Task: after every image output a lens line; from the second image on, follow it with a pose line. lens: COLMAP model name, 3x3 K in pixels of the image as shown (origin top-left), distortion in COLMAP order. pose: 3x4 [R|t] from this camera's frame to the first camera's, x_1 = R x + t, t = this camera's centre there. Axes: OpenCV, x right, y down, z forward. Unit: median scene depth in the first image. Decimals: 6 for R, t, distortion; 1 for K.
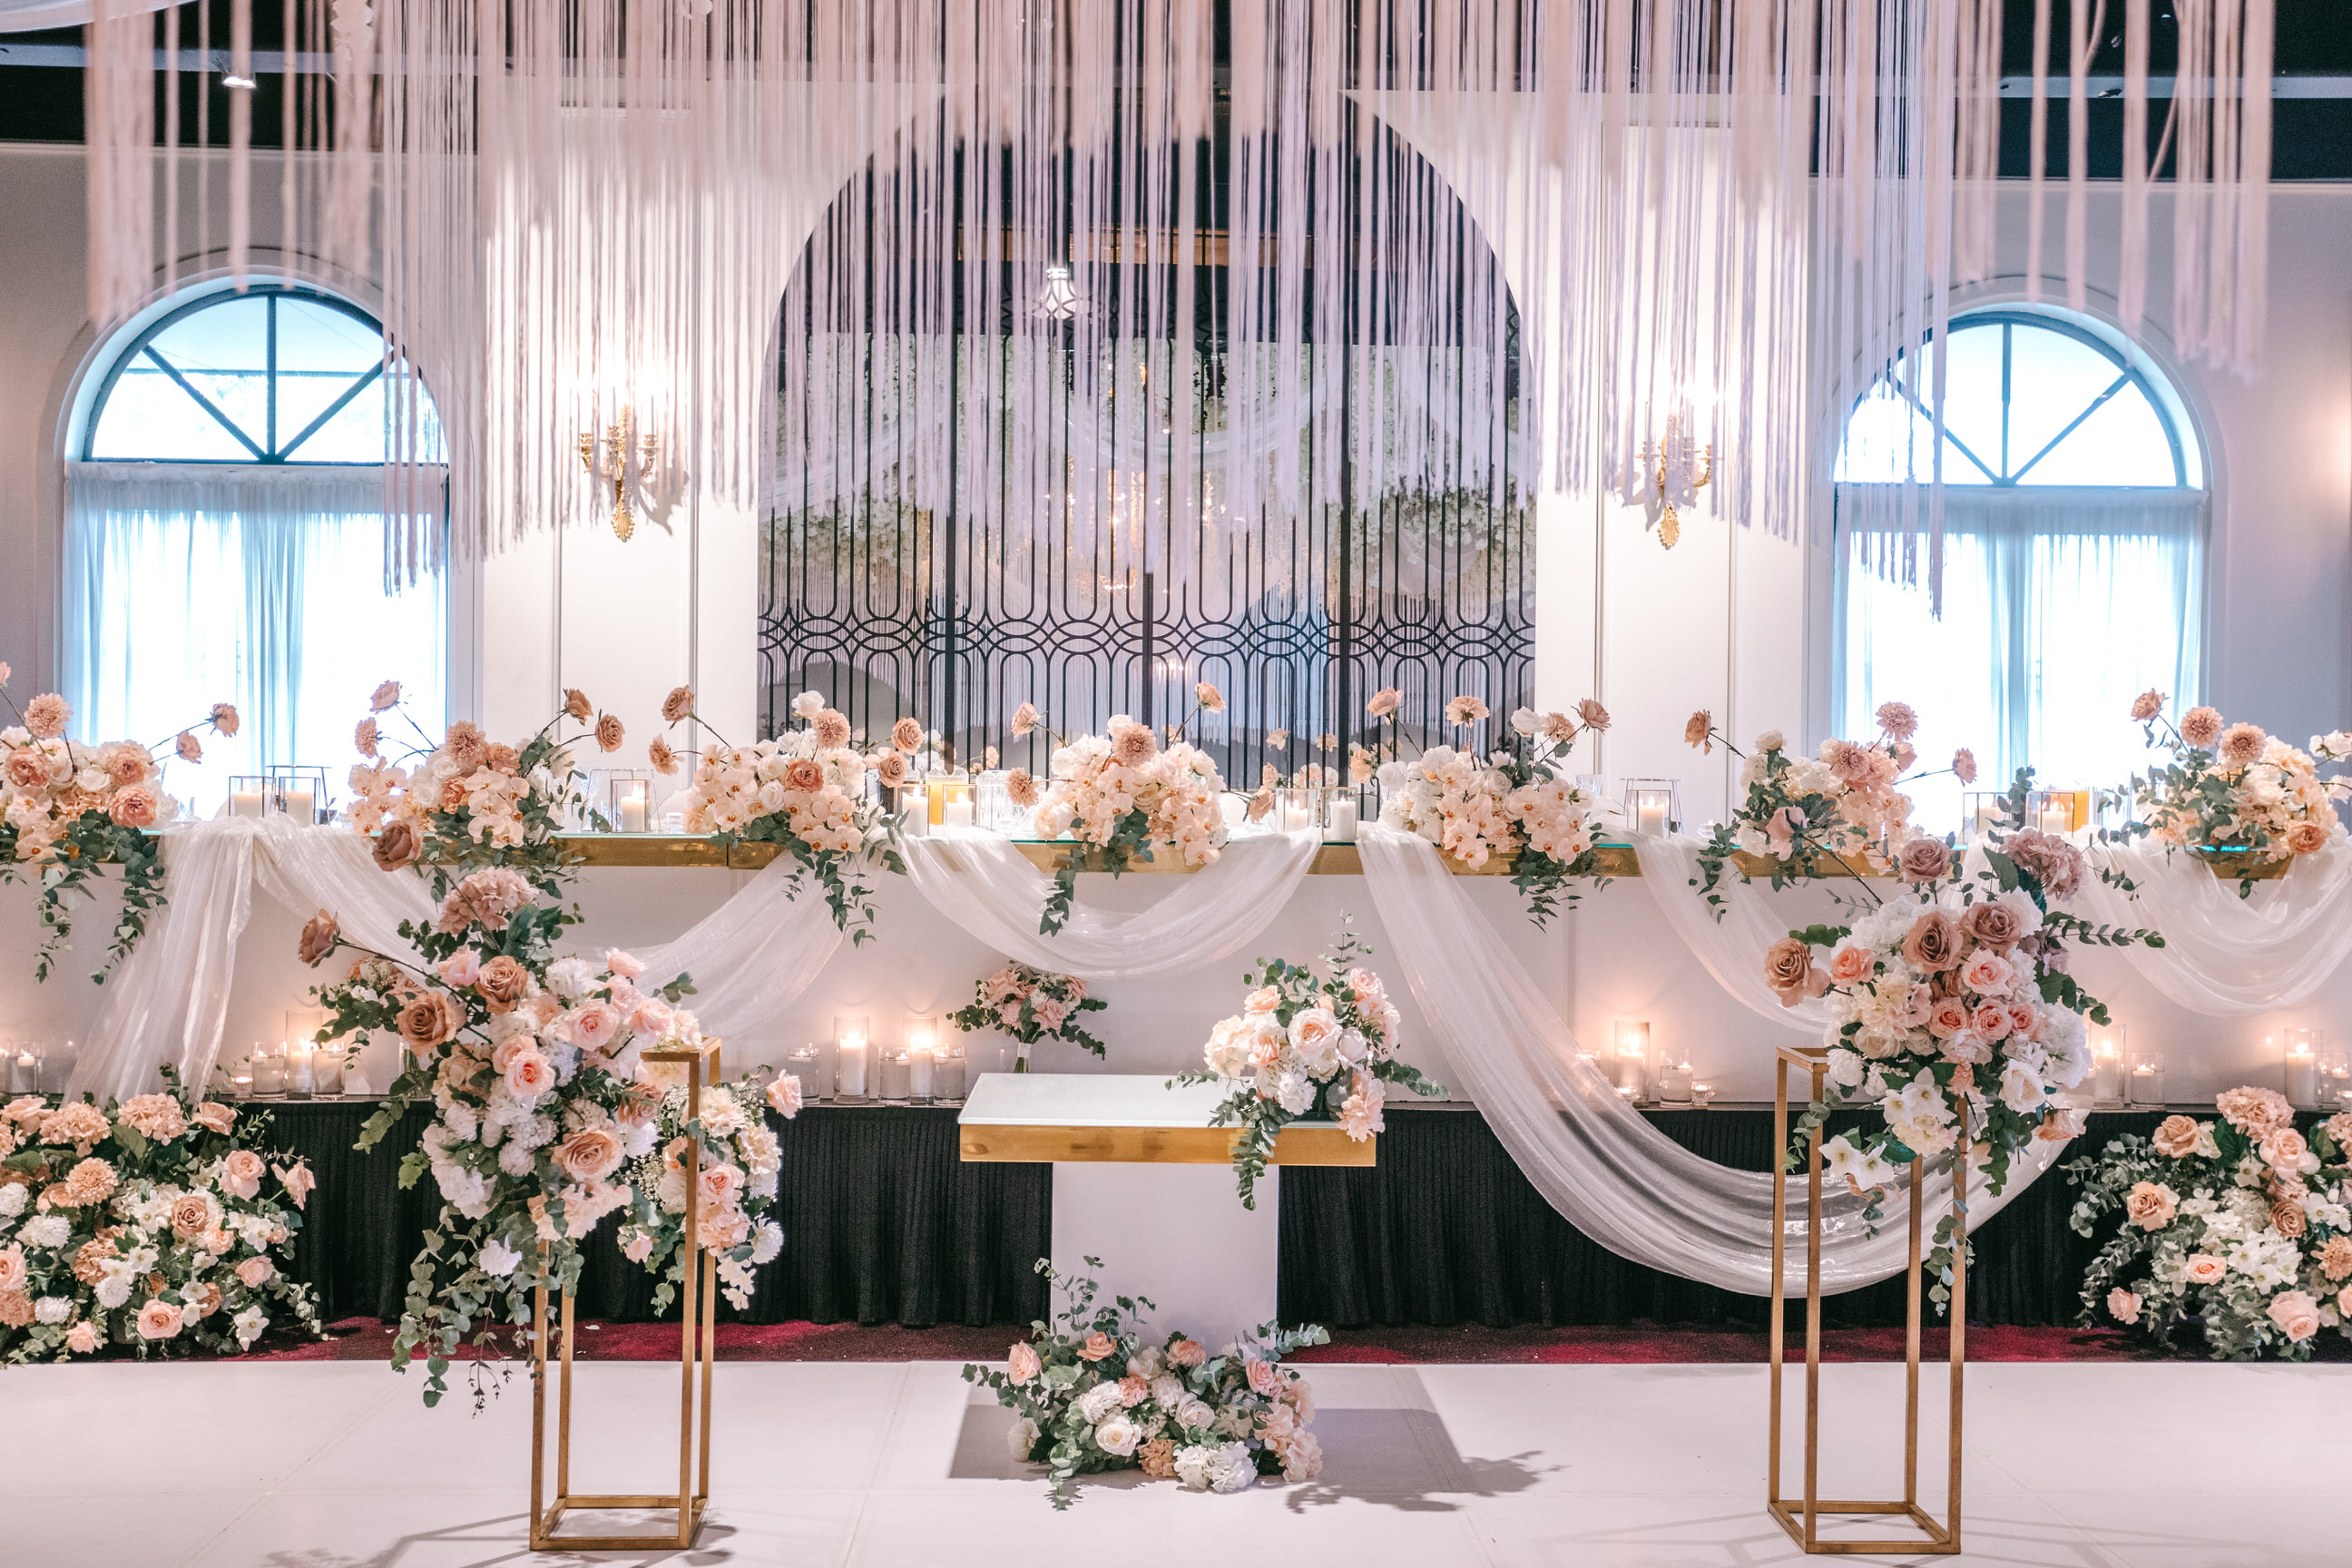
lens RADIAL K [[2244.9, 0, 1176.0], [0, 2244.9, 784.0], [0, 0, 1]] dist [0.003397, -0.016360]
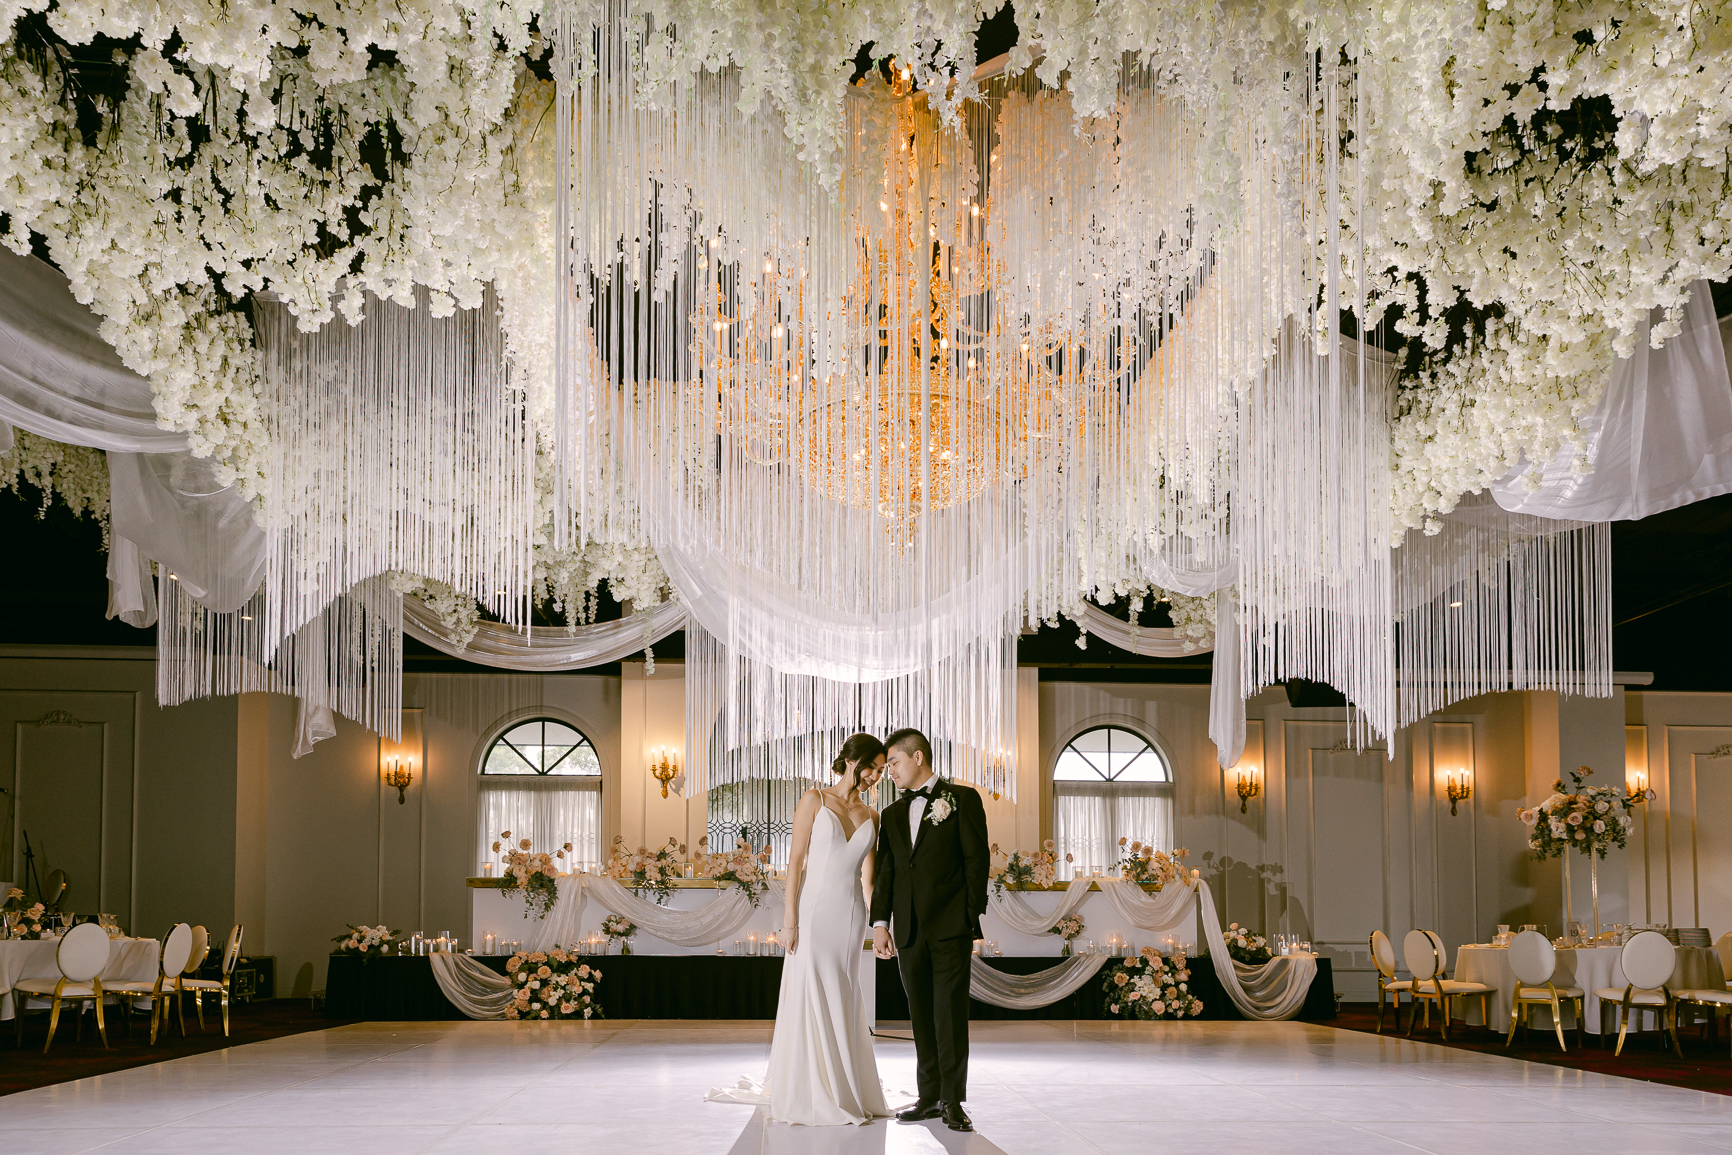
lens RADIAL K [[1653.2, 0, 866.0], [0, 1653.2, 577.5], [0, 0, 1]] dist [0.003397, -0.016360]
pose [[0.998991, 0.003232, 0.044793, -0.085987], [0.008899, 0.963378, -0.267998, 0.267158], [-0.044018, 0.268127, 0.962378, -1.637269]]
